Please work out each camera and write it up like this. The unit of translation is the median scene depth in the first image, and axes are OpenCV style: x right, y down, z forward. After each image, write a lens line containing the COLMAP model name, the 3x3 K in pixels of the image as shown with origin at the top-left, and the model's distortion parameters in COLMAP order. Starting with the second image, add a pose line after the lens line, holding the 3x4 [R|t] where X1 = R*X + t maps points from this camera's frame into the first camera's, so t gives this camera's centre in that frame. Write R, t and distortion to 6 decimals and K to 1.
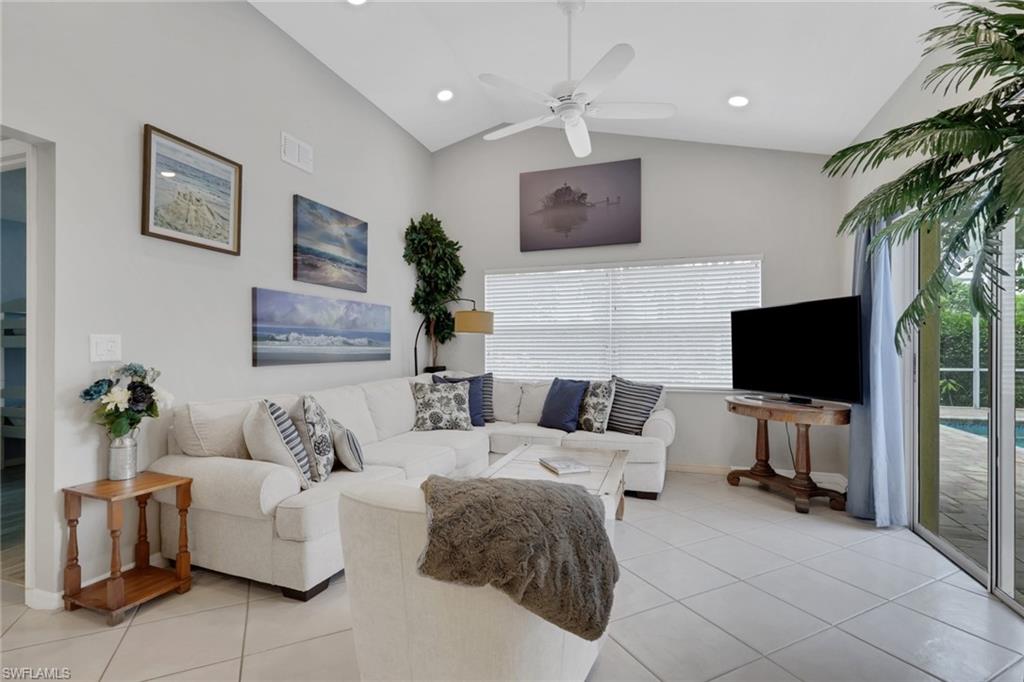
lens RADIAL K [[477.0, 0, 510.2], [0, 477.0, 347.0], [0, 0, 1]] dist [-0.000005, 0.000077]
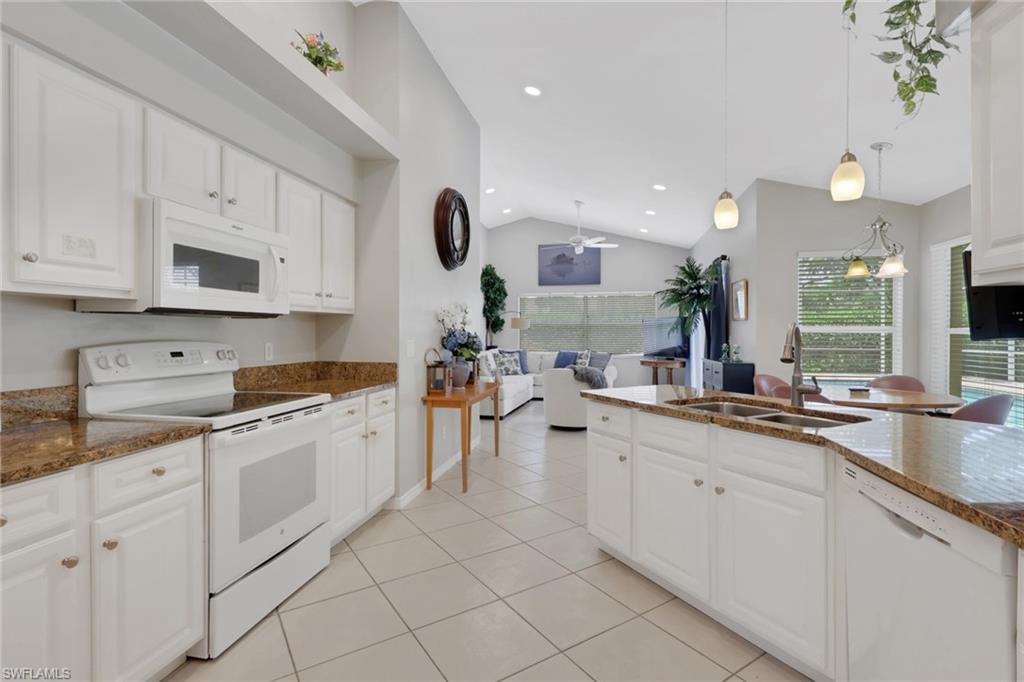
lens RADIAL K [[477.0, 0, 506.2], [0, 477.0, 336.7], [0, 0, 1]] dist [-0.000005, 0.000077]
pose [[0.993748, -0.001634, 0.111638, -0.348440], [0.000416, 0.999940, 0.010933, -0.017310], [-0.111650, -0.010818, 0.993689, -0.964209]]
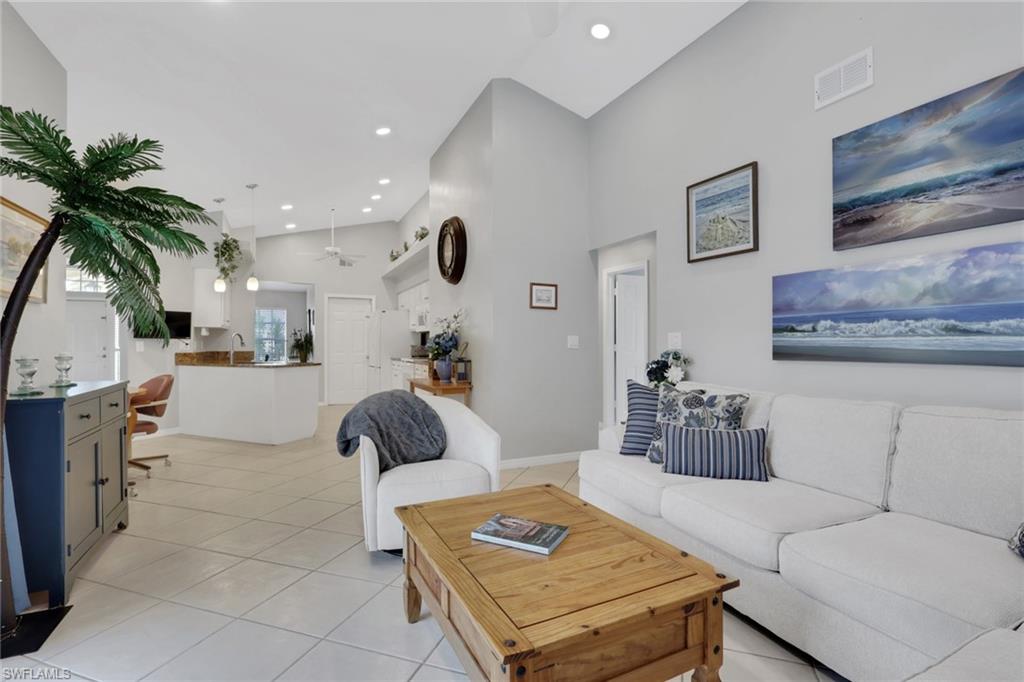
lens RADIAL K [[477.0, 0, 512.2], [0, 477.0, 347.2], [0, 0, 1]] dist [-0.000005, 0.000077]
pose [[-0.714411, 0.003963, -0.699715, 0.444707], [0.000835, 0.999988, 0.004811, 0.009321], [0.699726, 0.002853, -0.714406, 1.159973]]
